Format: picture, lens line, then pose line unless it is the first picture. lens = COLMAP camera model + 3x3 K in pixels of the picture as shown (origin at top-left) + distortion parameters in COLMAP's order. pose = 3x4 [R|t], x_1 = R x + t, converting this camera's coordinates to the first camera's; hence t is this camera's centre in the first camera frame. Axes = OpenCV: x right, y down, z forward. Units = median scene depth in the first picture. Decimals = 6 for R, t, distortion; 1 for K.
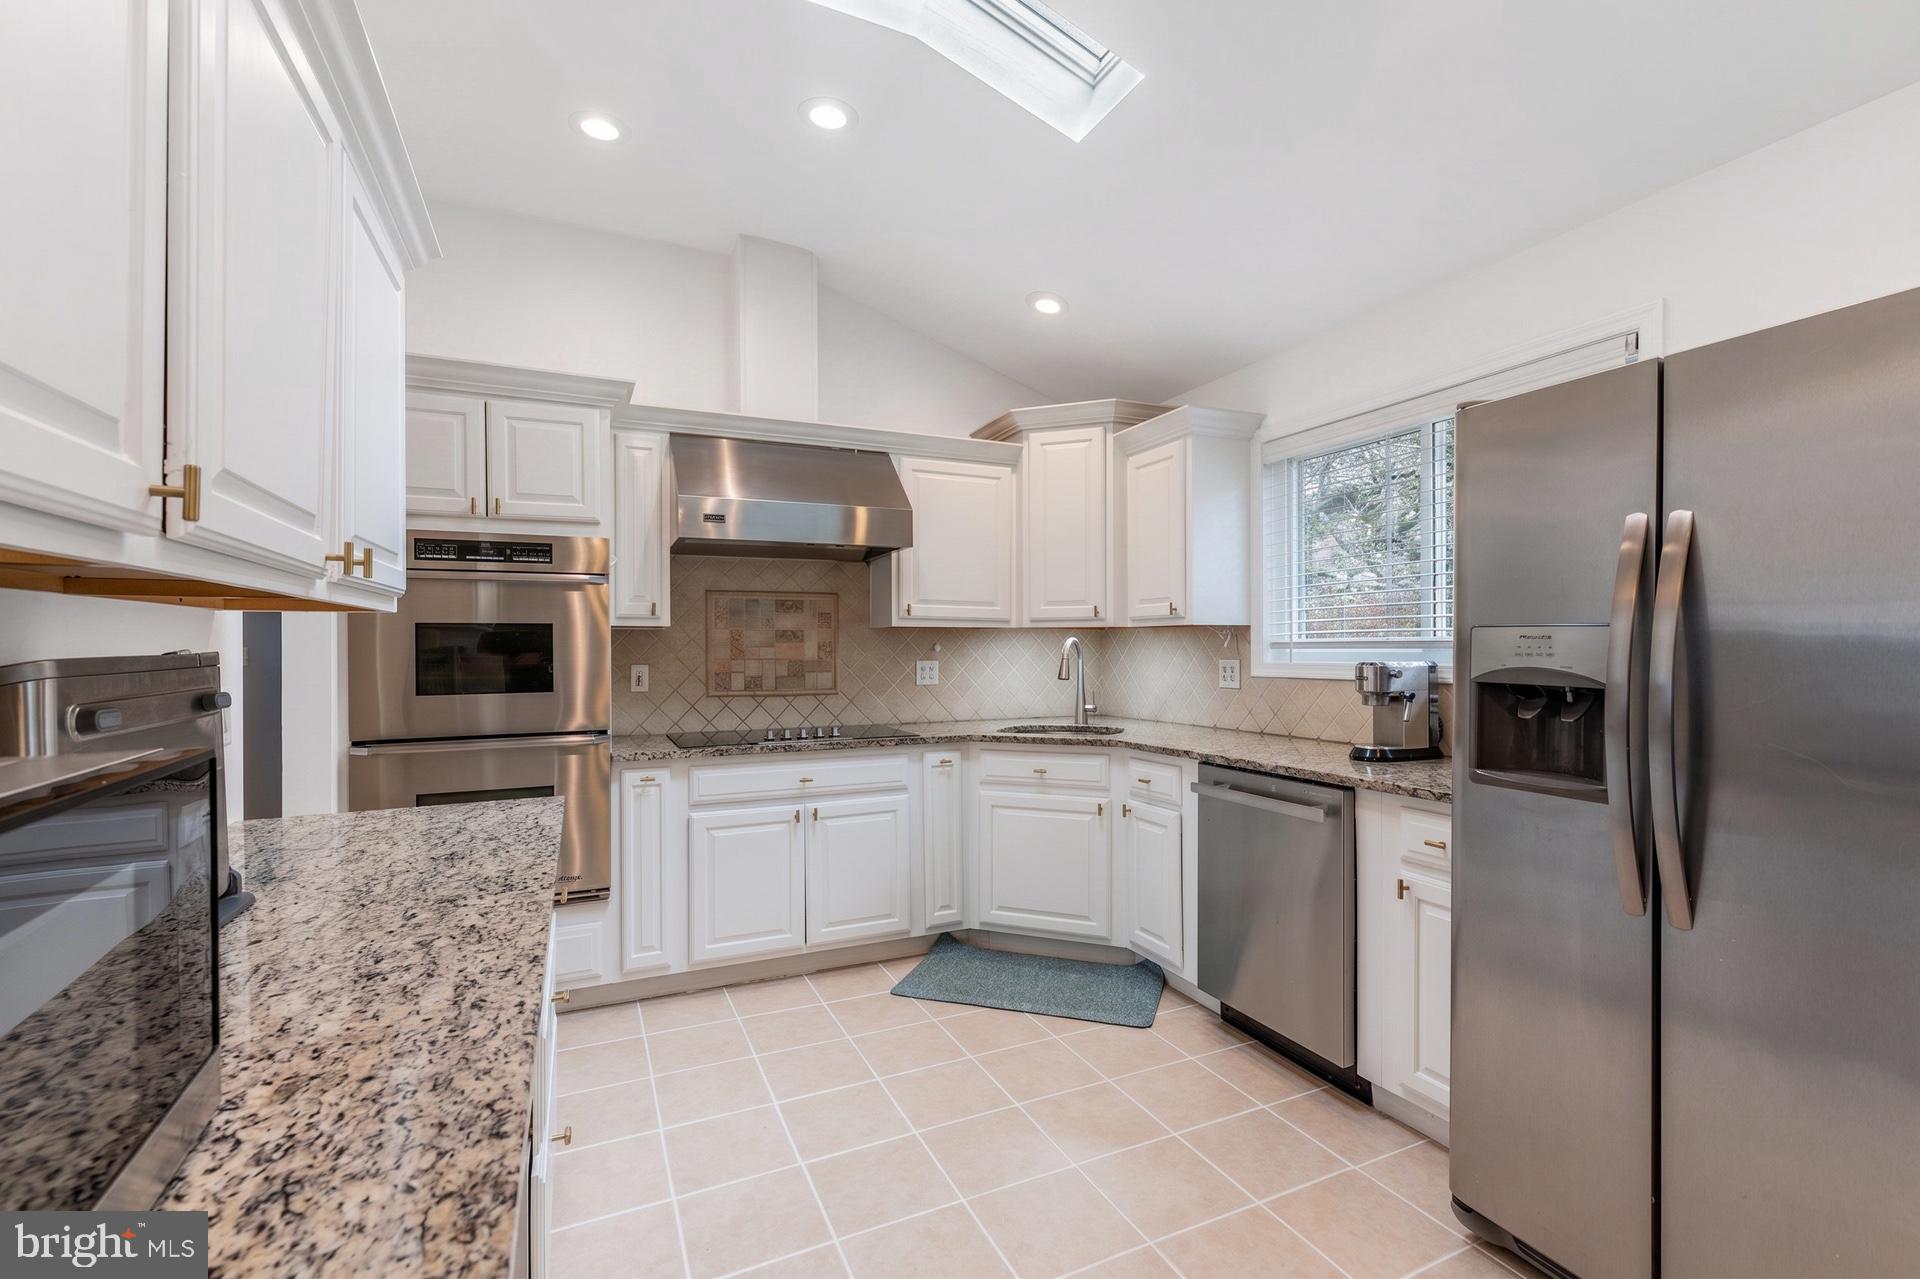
lens RADIAL K [[851.4, 0, 957.9], [0, 851.4, 658.6], [0, 0, 1]] dist [-0.000242, -0.000023]
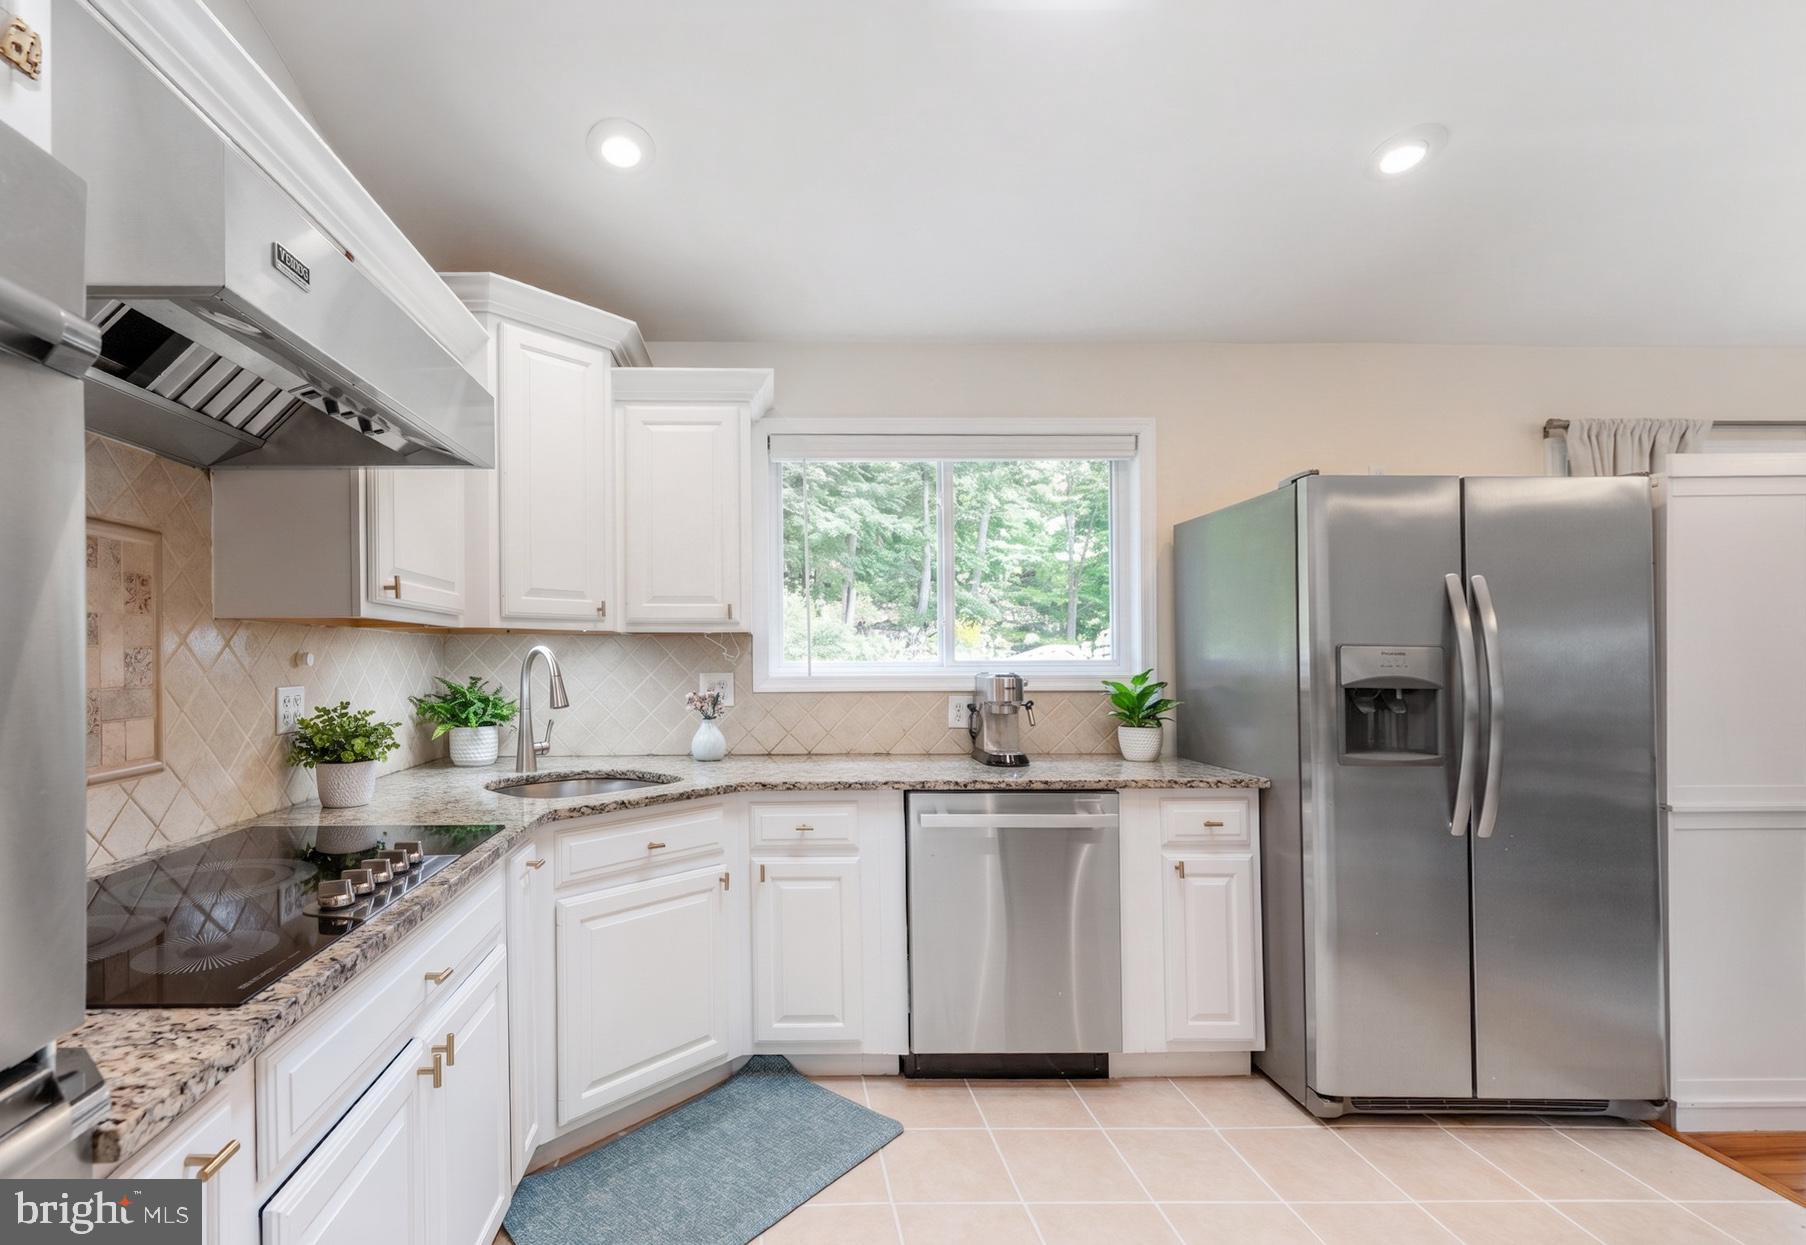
lens RADIAL K [[807.3, 0, 899.1], [0, 807.3, 650.9], [0, 0, 1]] dist [-0.041904, -0.000074]
pose [[0.401333, 0.008582, 0.915892, -0.392511], [0.010432, 0.999848, -0.013940, -0.009152], [-0.915873, 0.015149, 0.401183, 0.570678]]
